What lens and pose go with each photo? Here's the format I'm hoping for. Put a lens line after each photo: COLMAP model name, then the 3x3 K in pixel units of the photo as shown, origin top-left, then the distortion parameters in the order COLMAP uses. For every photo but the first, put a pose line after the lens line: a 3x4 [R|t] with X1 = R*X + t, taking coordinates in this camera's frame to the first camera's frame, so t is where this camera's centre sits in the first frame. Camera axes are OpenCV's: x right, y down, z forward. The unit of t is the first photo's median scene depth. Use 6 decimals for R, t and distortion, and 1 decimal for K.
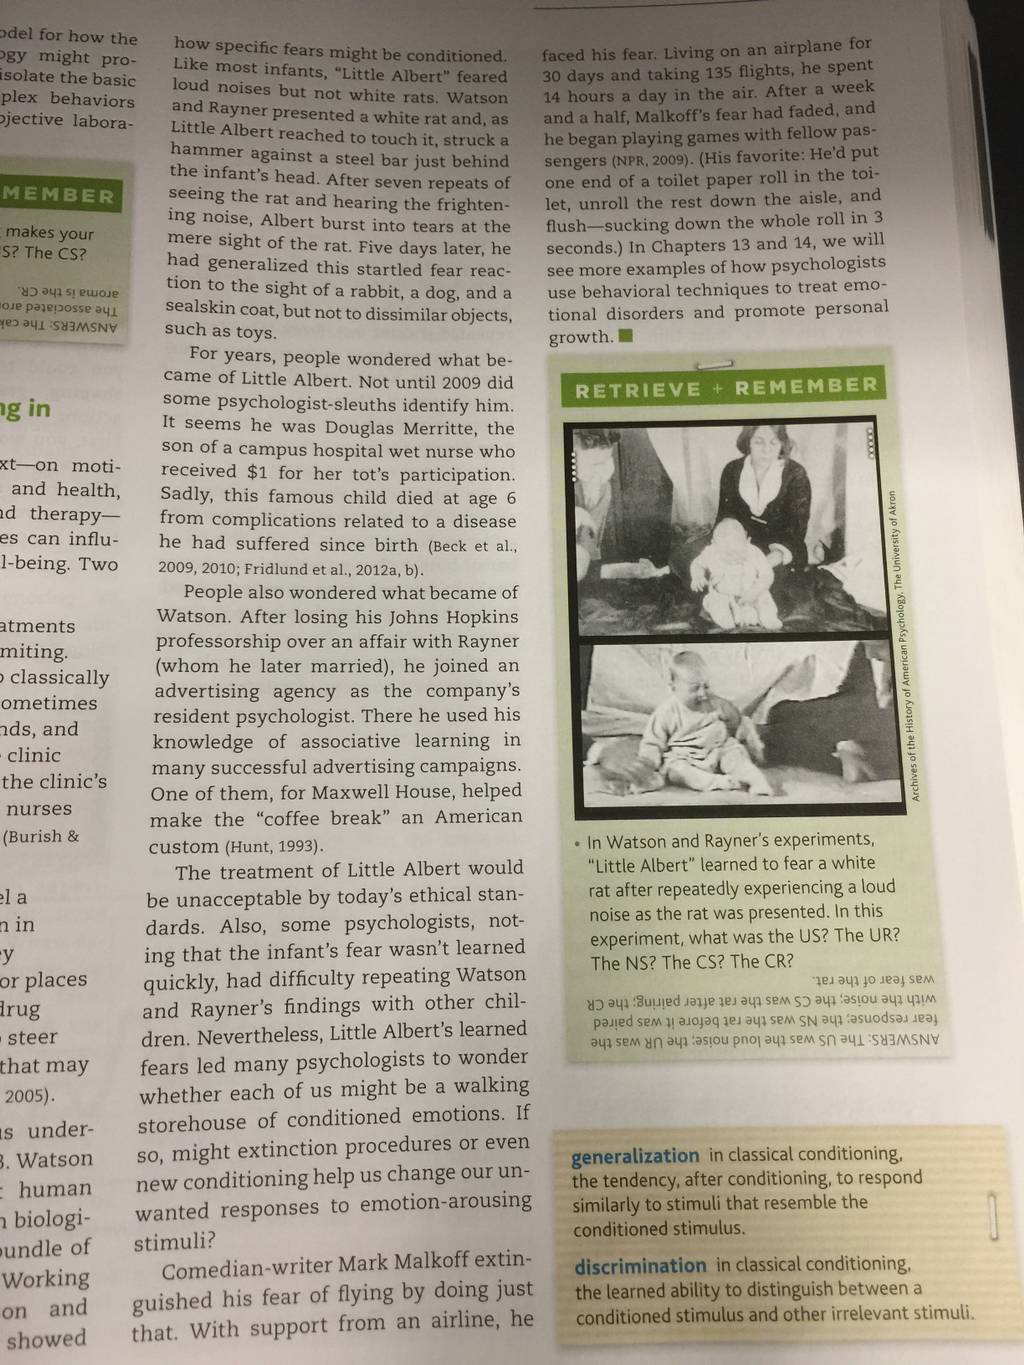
lens RADIAL K [[1170.6, 0, 506.8], [0, 1170.6, 689.7], [0, 0, 1]] dist [0.119737, -0.089580]
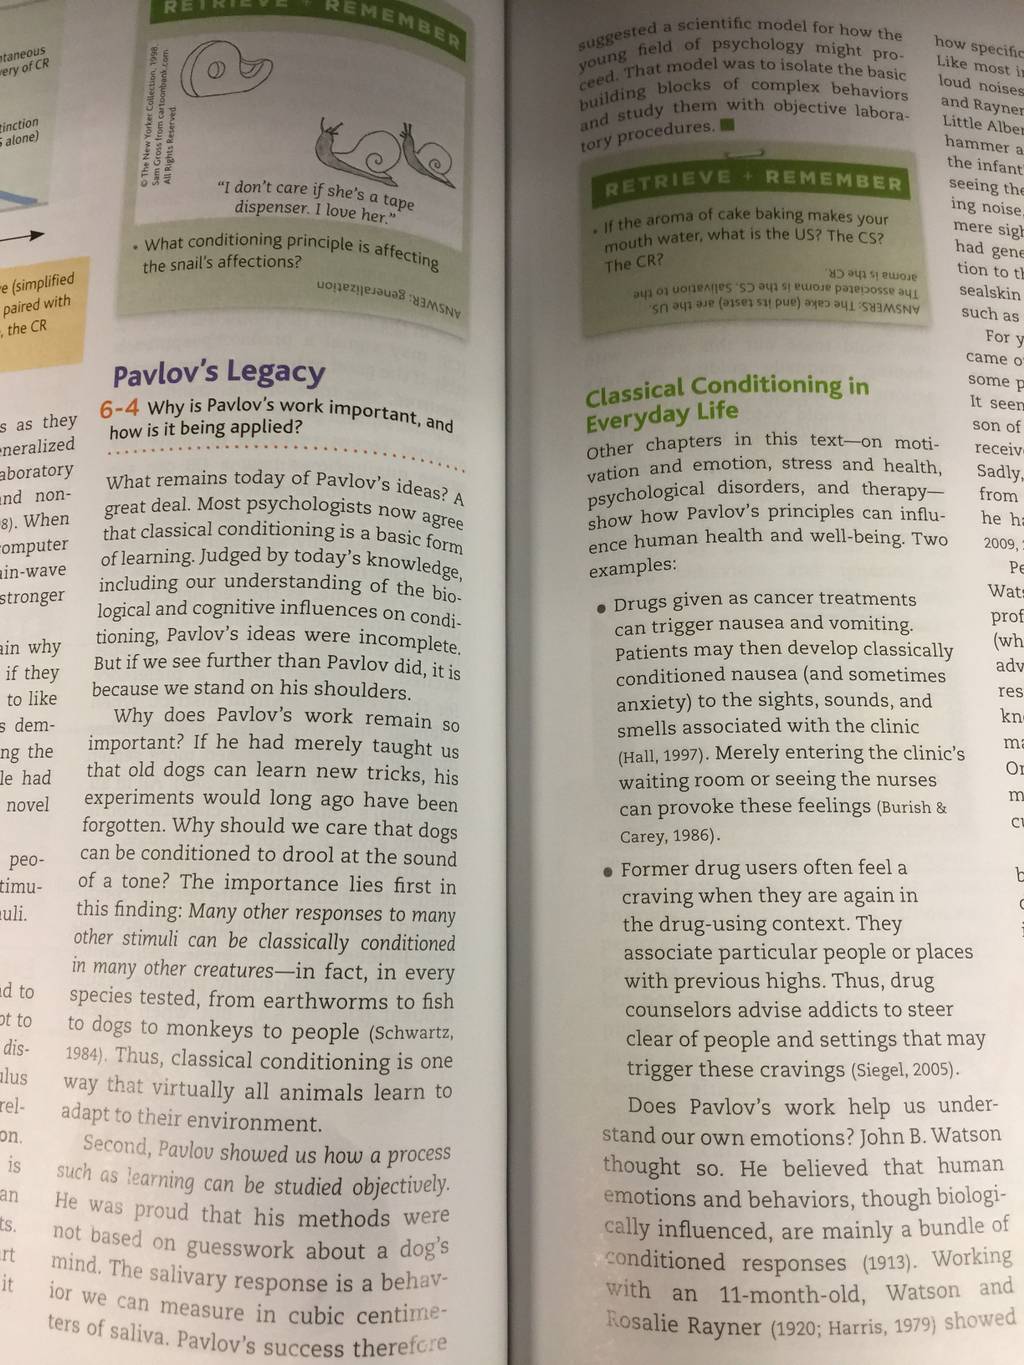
lens RADIAL K [[1170.6, 0, 507.6], [0, 1170.6, 689.5], [0, 0, 1]] dist [0.119737, -0.089580]
pose [[0.992001, 0.014207, 0.125430, -0.801799], [-0.008783, 0.999007, -0.043688, 0.066826], [-0.125926, 0.042237, 0.991140, 0.051182]]
